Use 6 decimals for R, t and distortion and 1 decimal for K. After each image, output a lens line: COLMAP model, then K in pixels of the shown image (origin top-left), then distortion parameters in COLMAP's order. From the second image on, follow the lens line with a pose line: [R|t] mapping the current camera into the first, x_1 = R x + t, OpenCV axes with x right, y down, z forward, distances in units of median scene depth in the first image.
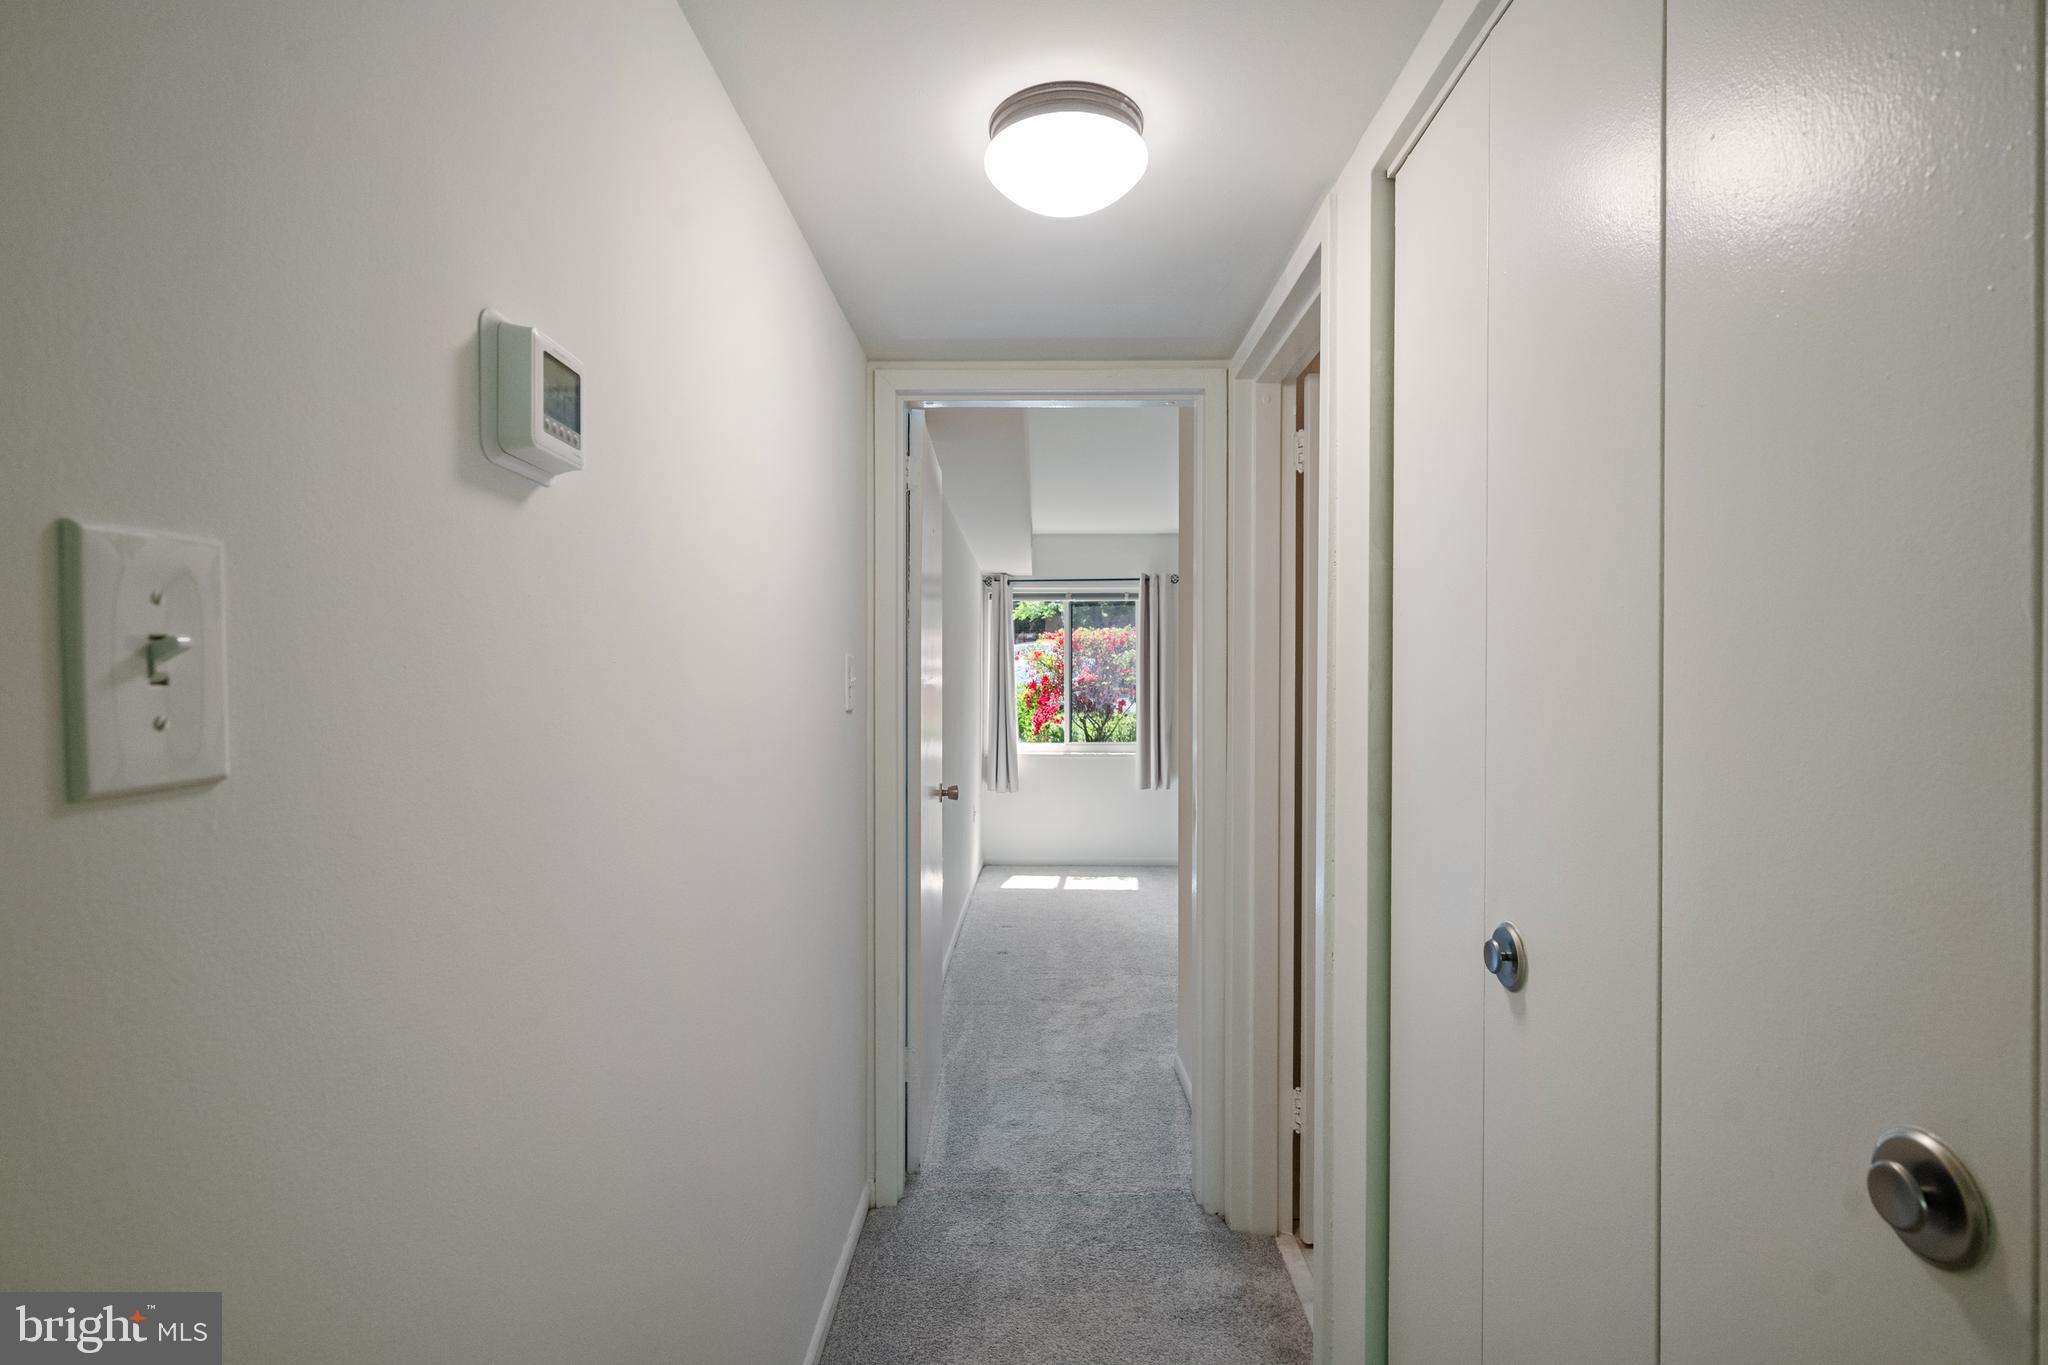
lens RADIAL K [[964.1, 0, 1023.4], [0, 964.1, 684.3], [0, 0, 1]] dist [-0.005875, -0.000297]
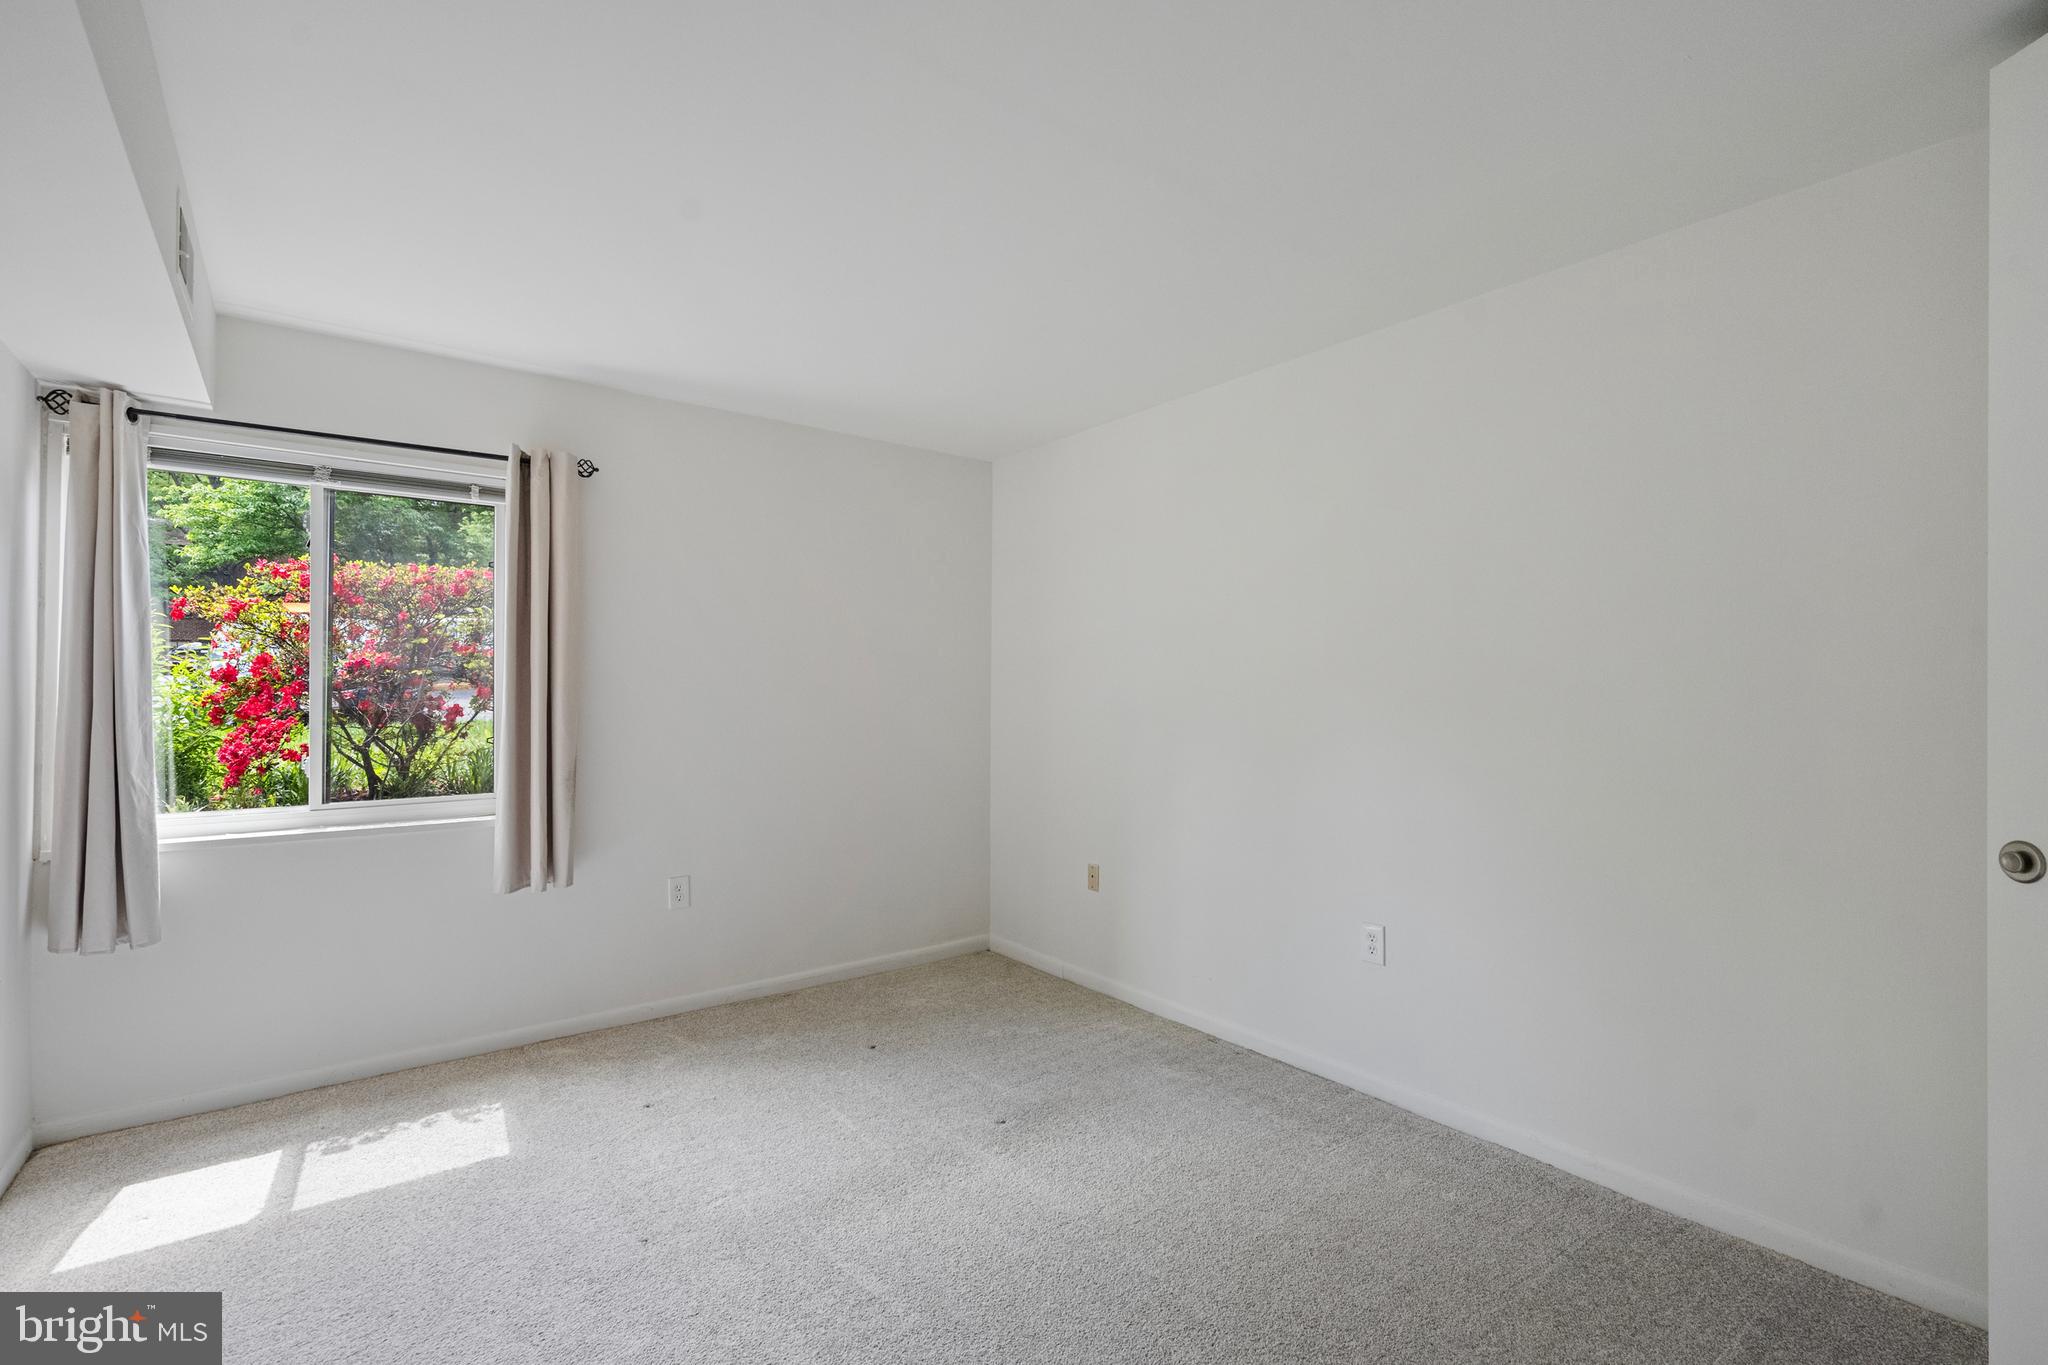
lens RADIAL K [[916.0, 0, 1020.6], [0, 916.0, 668.6], [0, 0, 1]] dist [0.003285, 0.000562]
pose [[0.775360, 0.009535, 0.631447, 0.028989], [-0.005410, 0.999950, -0.008457, -0.000771], [-0.631496, 0.003142, 0.775373, 0.464626]]
